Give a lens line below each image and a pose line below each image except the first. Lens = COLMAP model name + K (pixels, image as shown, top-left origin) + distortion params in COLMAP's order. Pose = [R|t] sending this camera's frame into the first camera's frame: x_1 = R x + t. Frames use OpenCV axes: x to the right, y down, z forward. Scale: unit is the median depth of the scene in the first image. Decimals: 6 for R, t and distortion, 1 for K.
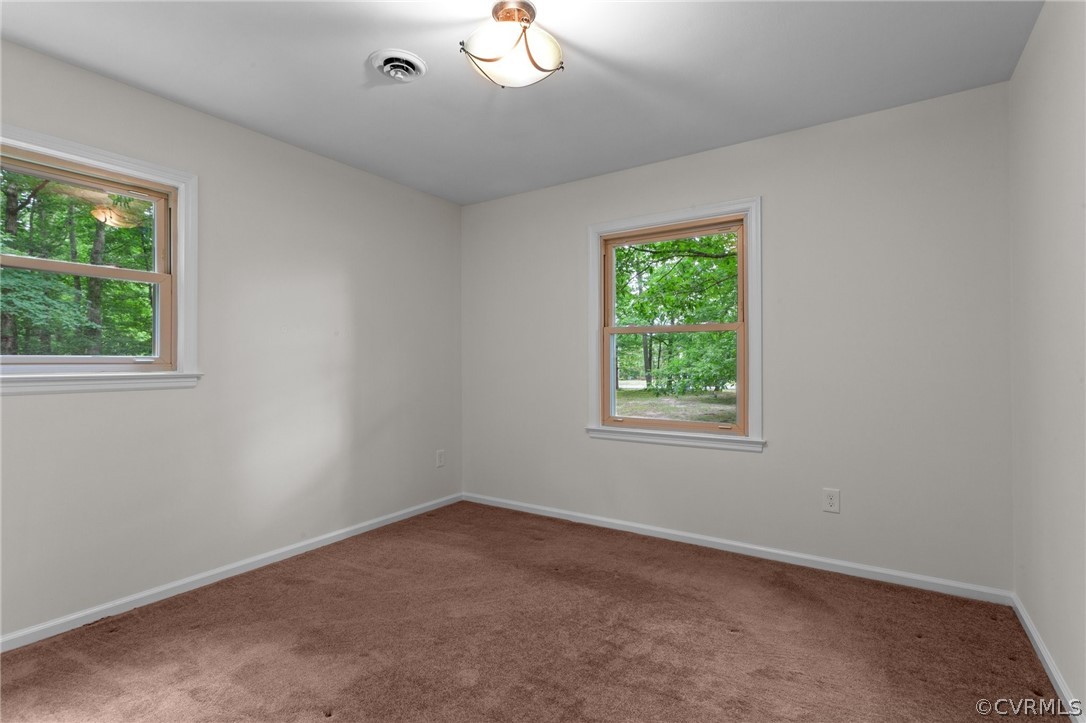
lens RADIAL K [[509.5, 0, 547.1], [0, 509.5, 358.2], [0, 0, 1]] dist [-0.000244, 0.000252]
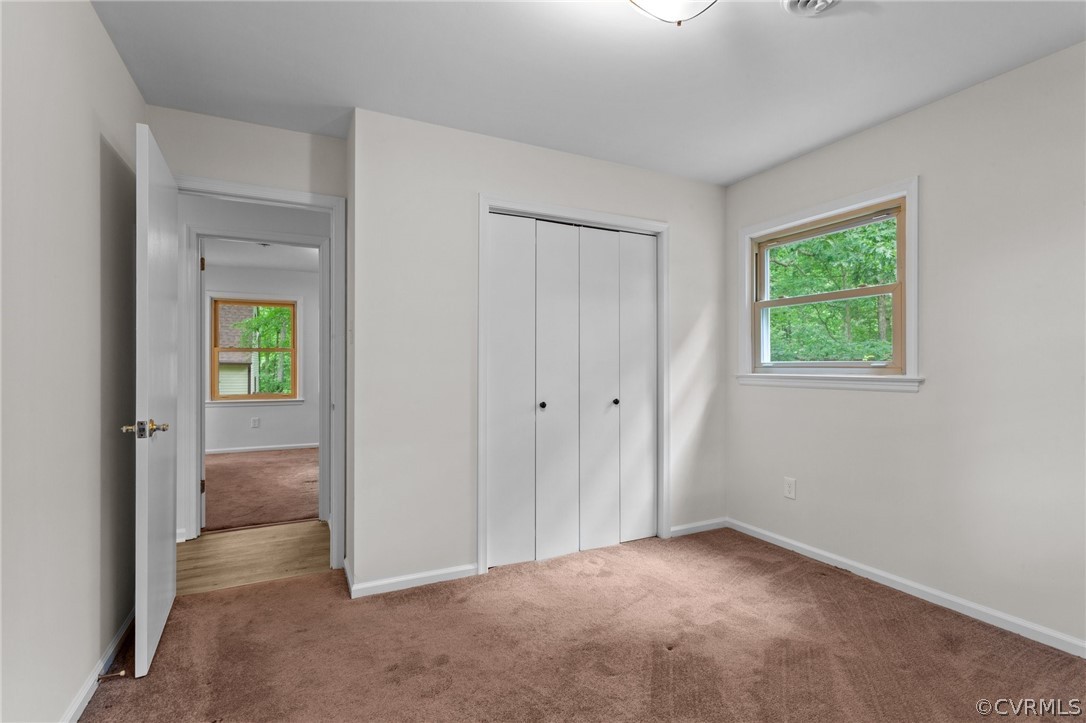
lens RADIAL K [[509.5, 0, 547.1], [0, 509.5, 358.2], [0, 0, 1]] dist [-0.000244, 0.000252]
pose [[-0.497411, -0.004535, -0.867503, 0.554041], [0.009477, 0.999898, -0.010661, -0.004915], [0.867463, -0.013524, -0.497317, 0.932708]]
